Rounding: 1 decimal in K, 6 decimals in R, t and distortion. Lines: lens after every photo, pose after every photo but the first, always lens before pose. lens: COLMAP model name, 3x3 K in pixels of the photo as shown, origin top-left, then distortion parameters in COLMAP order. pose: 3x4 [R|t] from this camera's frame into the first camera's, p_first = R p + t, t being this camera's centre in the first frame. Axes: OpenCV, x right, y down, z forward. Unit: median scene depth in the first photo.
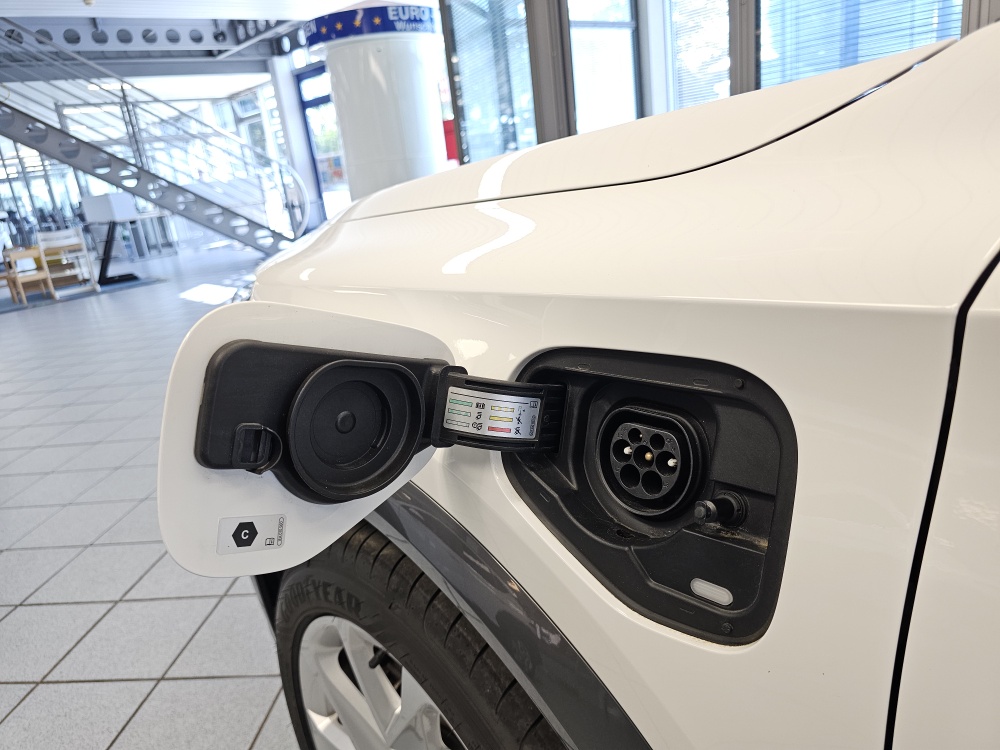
lens RADIAL K [[688.9, 0, 481.4], [0, 688.9, 368.6], [0, 0, 1]] dist [0.041533, -0.052078]
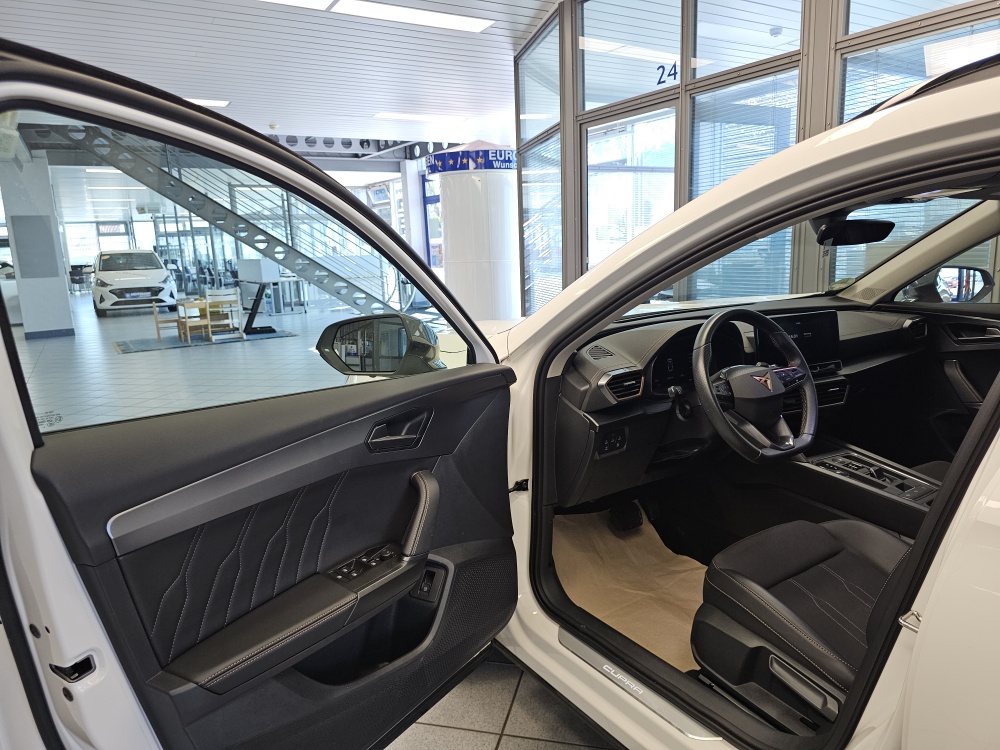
lens RADIAL K [[688.9, 0, 490.7], [0, 688.9, 369.6], [0, 0, 1]] dist [0.041533, -0.052078]
pose [[0.985402, 0.105494, -0.133617, 0.054083], [-0.118737, 0.988337, -0.095348, 0.009212], [0.122000, 0.109822, 0.986436, -0.153582]]
